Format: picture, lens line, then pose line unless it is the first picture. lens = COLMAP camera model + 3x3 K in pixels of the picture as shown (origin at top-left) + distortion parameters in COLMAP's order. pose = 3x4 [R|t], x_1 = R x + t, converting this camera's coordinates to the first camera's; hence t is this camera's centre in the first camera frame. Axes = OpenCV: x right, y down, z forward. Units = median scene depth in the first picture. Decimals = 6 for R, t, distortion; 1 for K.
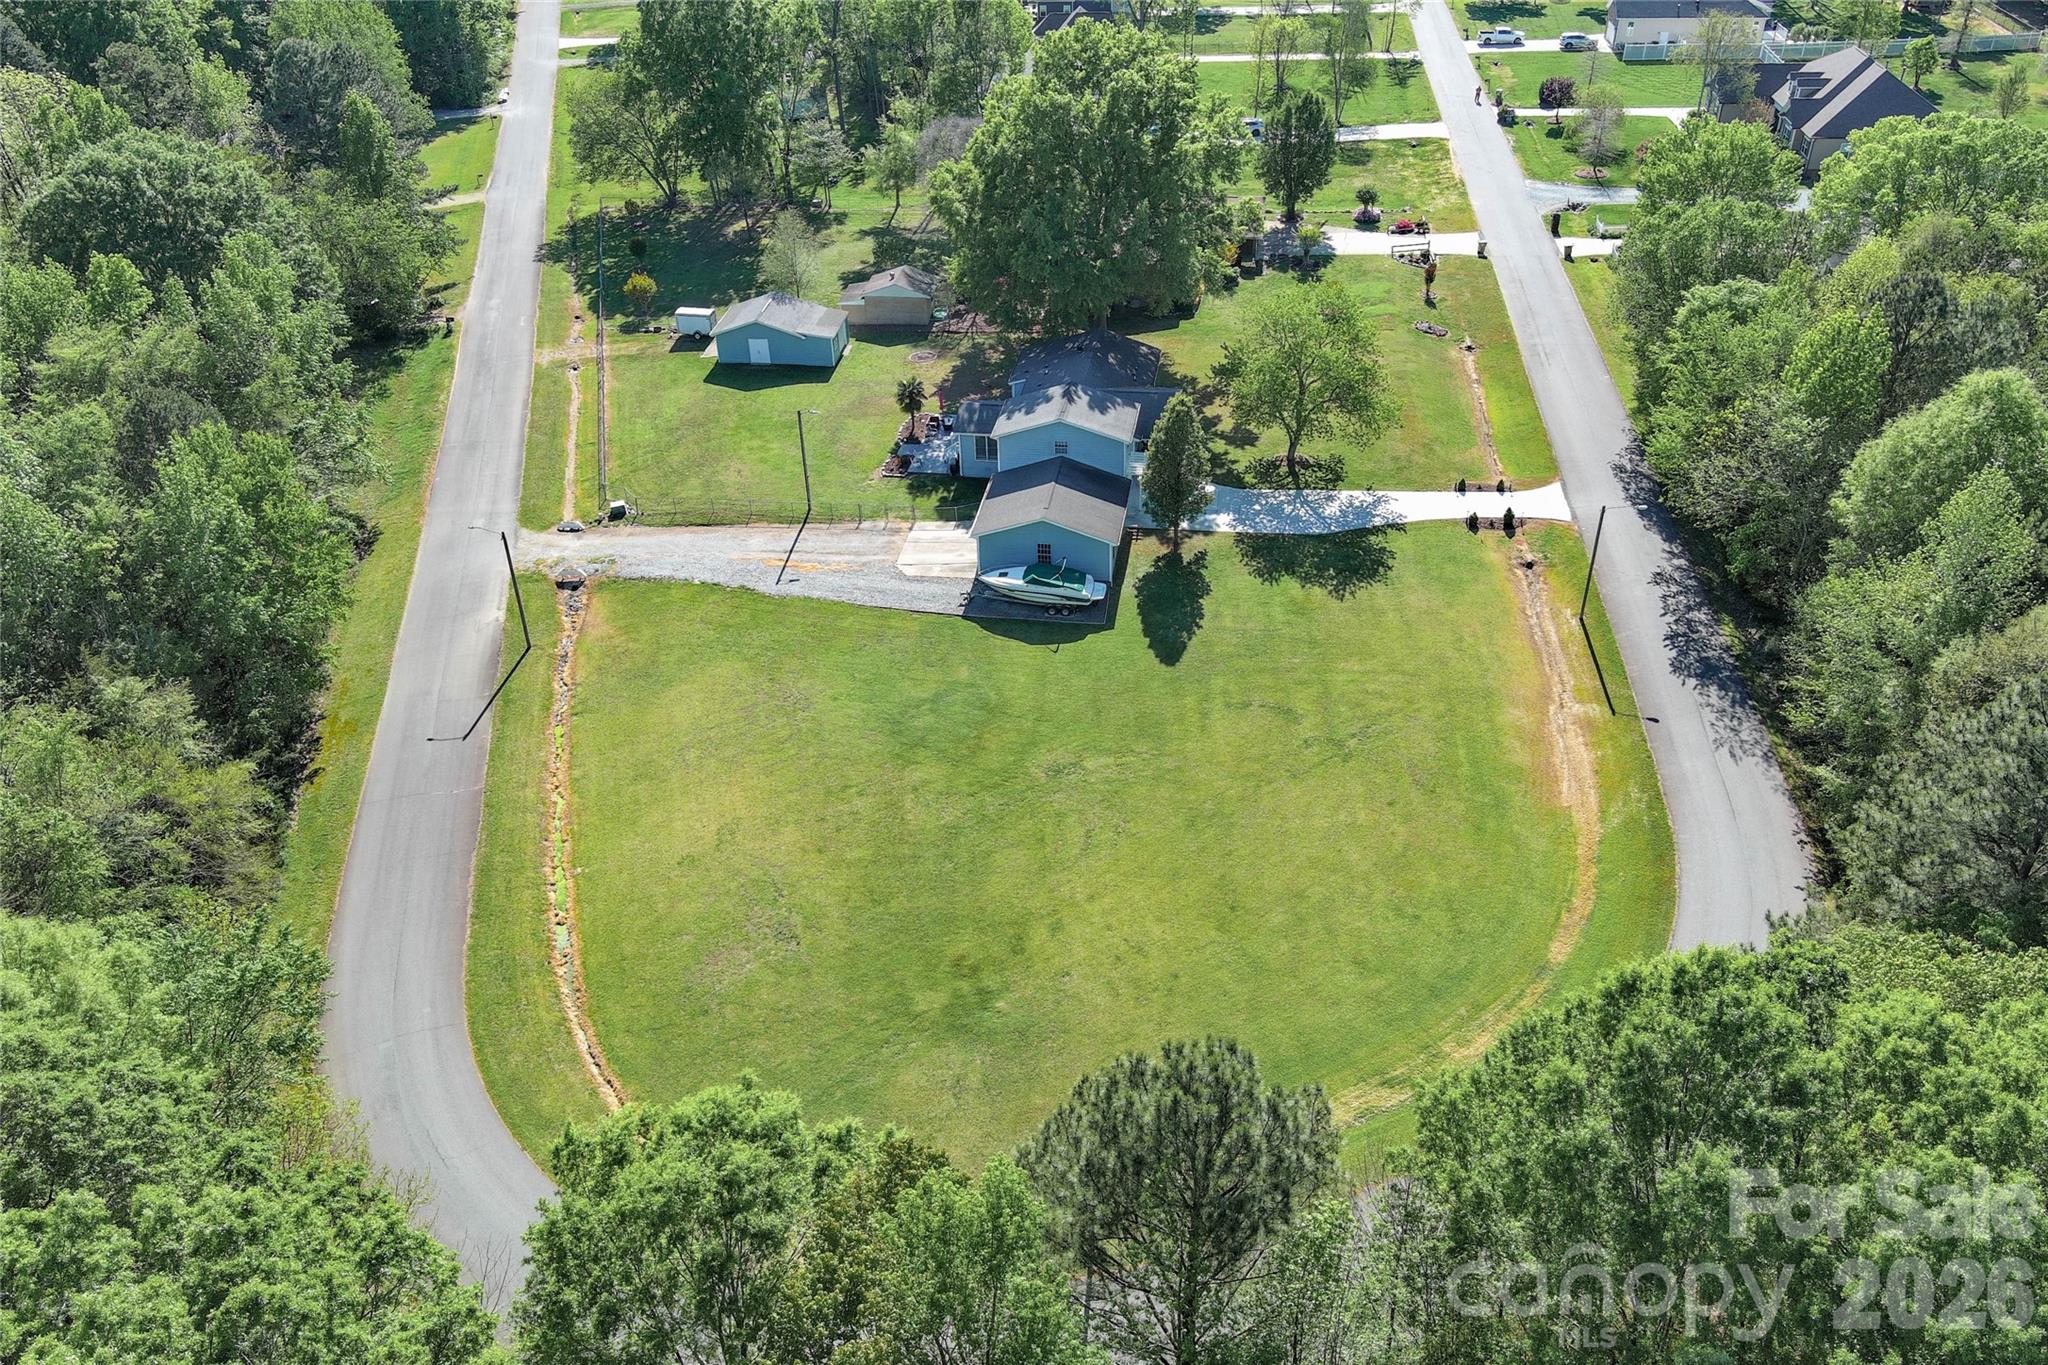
lens RADIAL K [[1585.9, 0, 1038.0], [0, 1585.9, 678.0], [0, 0, 1]] dist [0.055769, -0.071233]
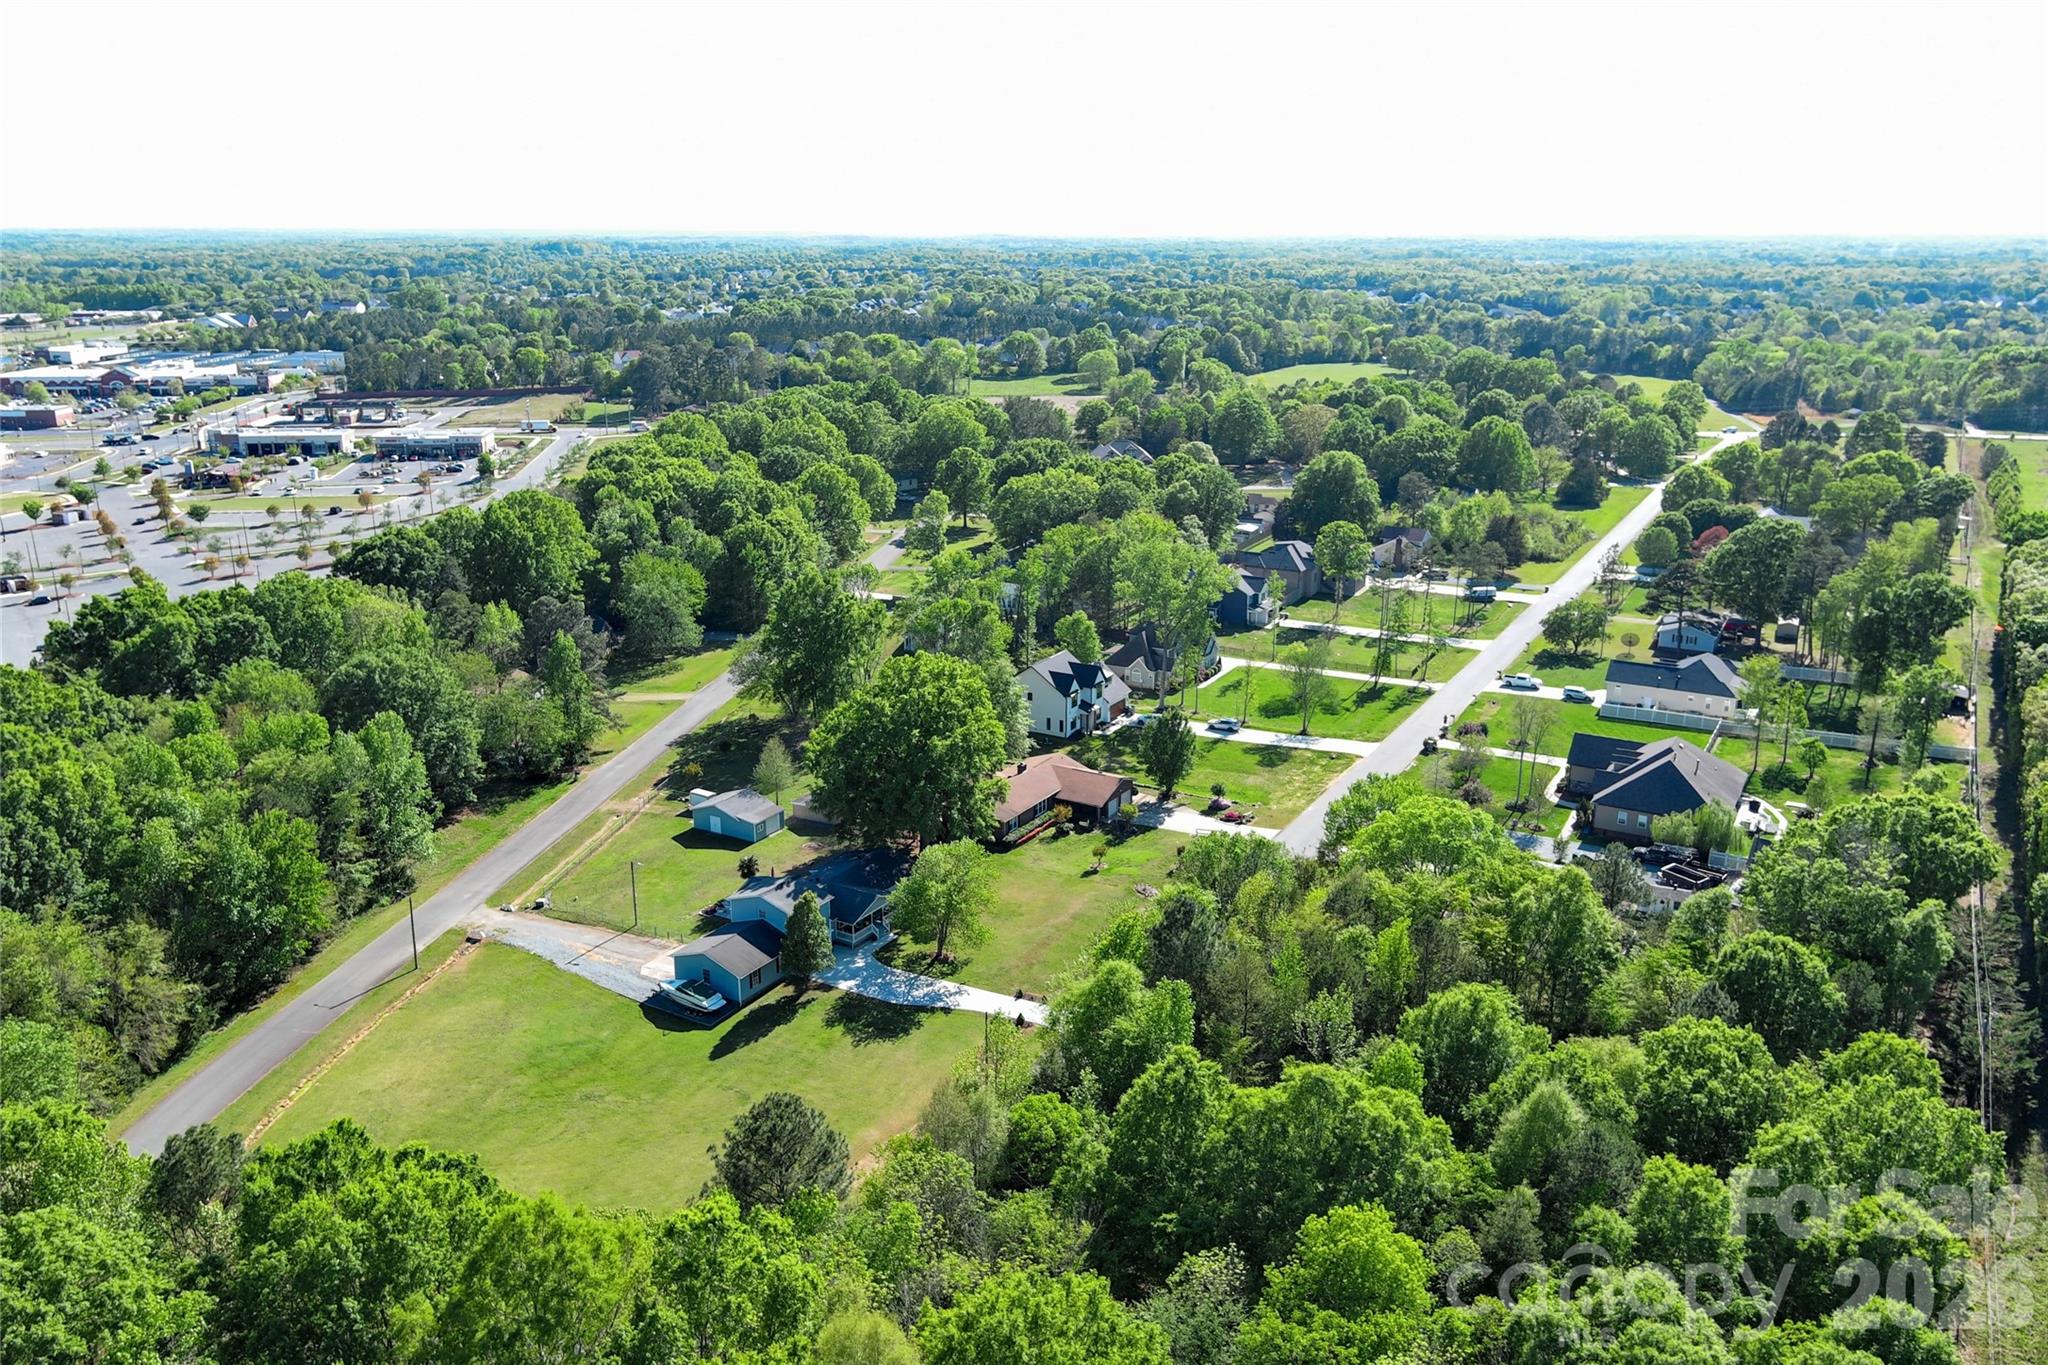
lens RADIAL K [[1585.9, 0, 1038.0], [0, 1585.9, 678.0], [0, 0, 1]] dist [0.055769, -0.071233]
pose [[0.923006, 0.131427, -0.361645, 0.782267], [-0.233393, 0.938451, -0.254631, -0.028783], [0.305921, 0.319431, 0.896870, -0.372051]]
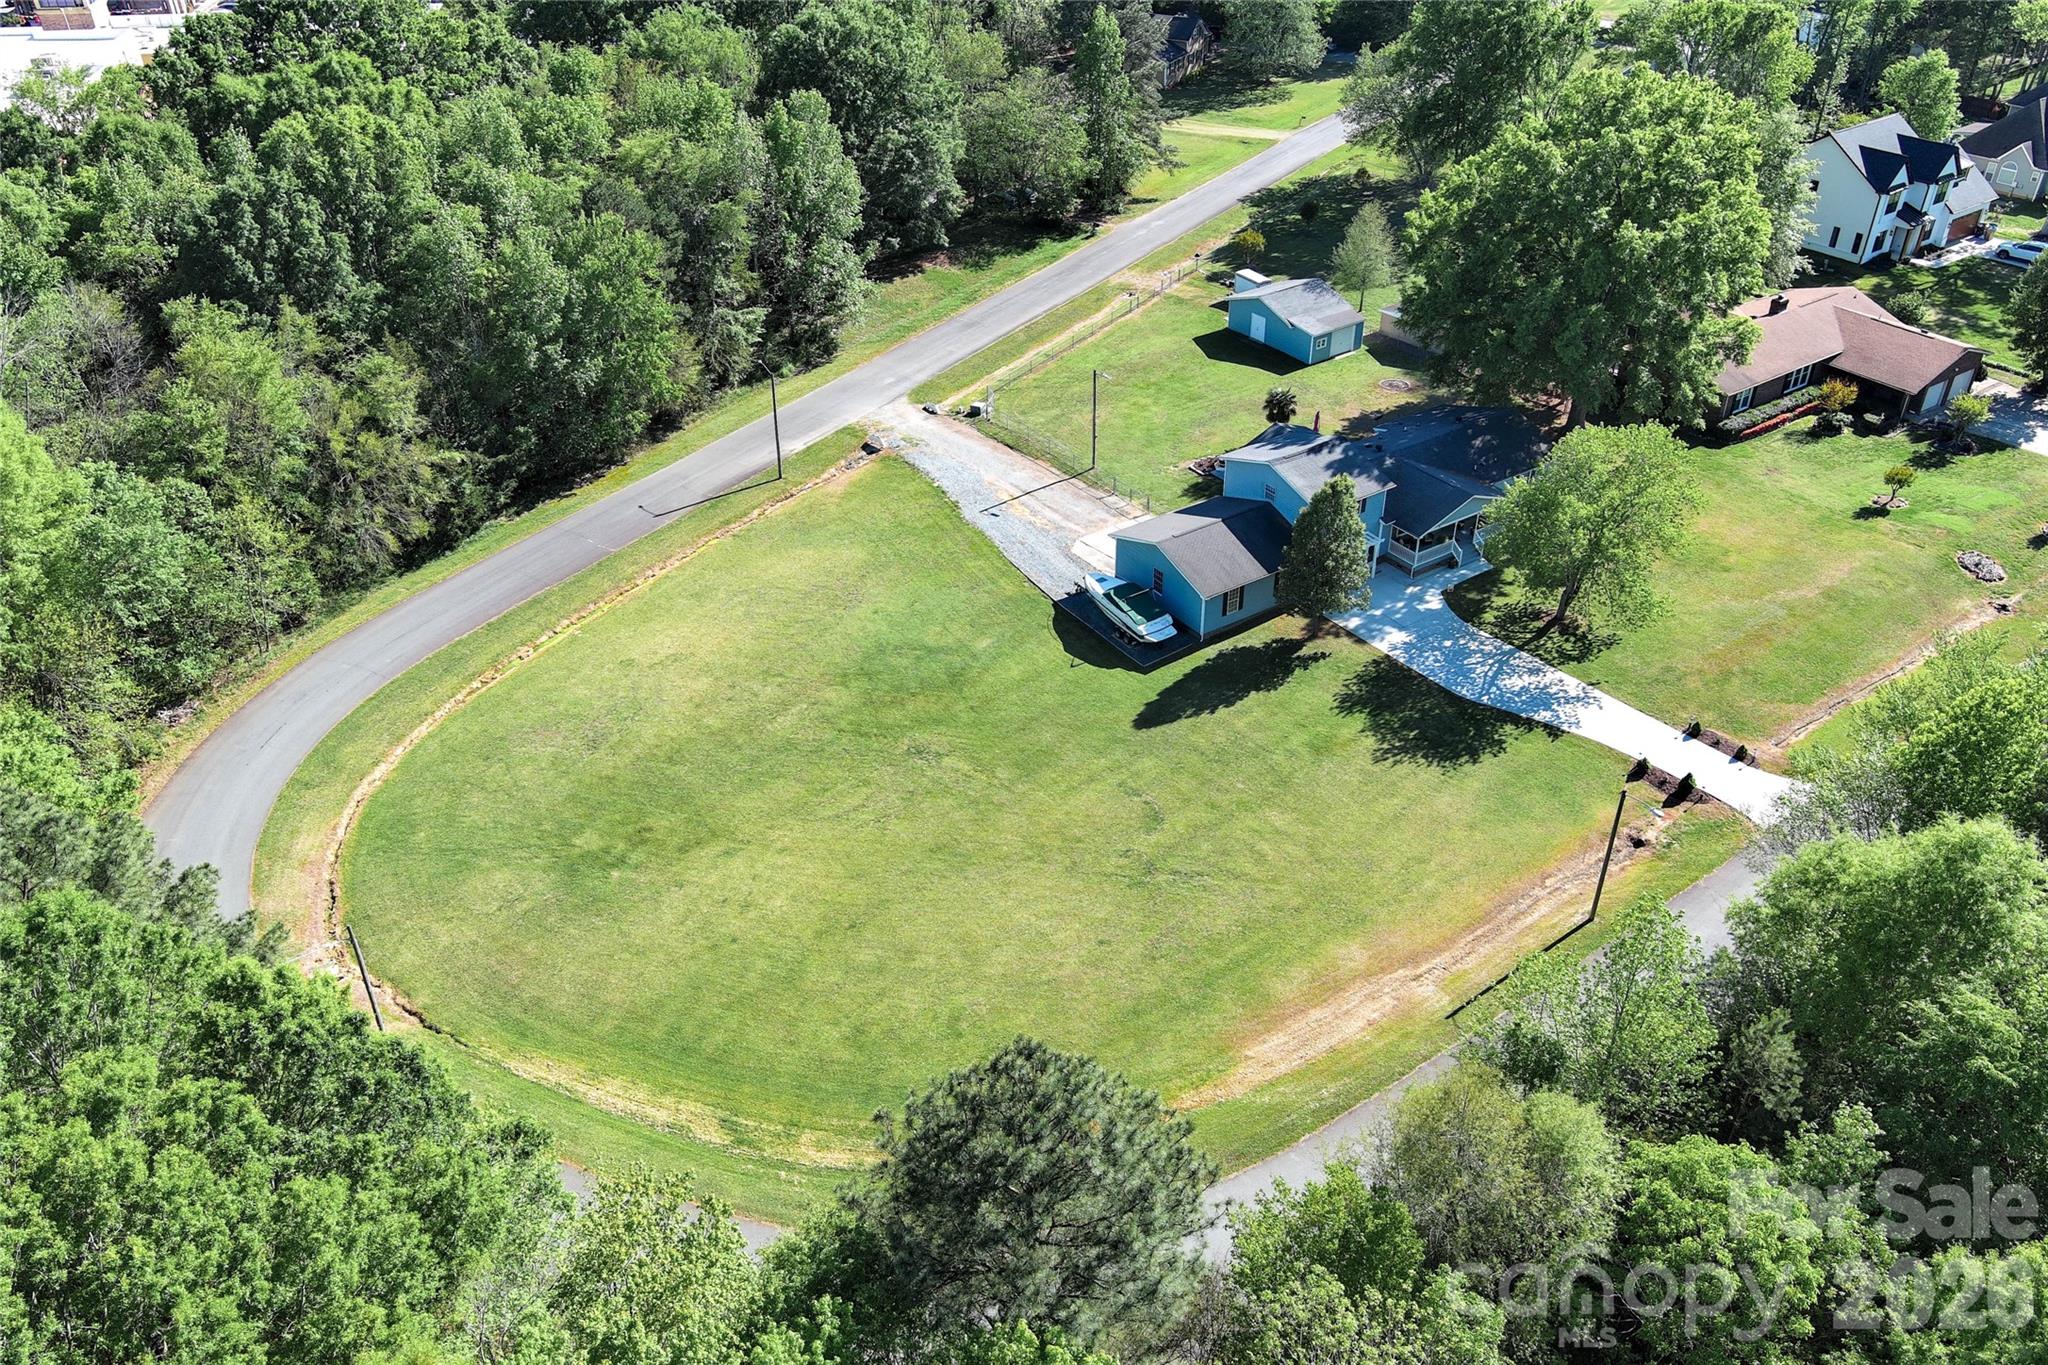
lens RADIAL K [[1607.9, 0, 1031.0], [0, 1607.9, 680.4], [0, 0, 1]] dist [0.020352, -0.007736]
pose [[0.680278, 0.422388, -0.599008, 0.521869], [-0.411157, 0.896470, 0.165201, -0.143438], [0.606771, 0.133903, 0.783517, 0.195348]]
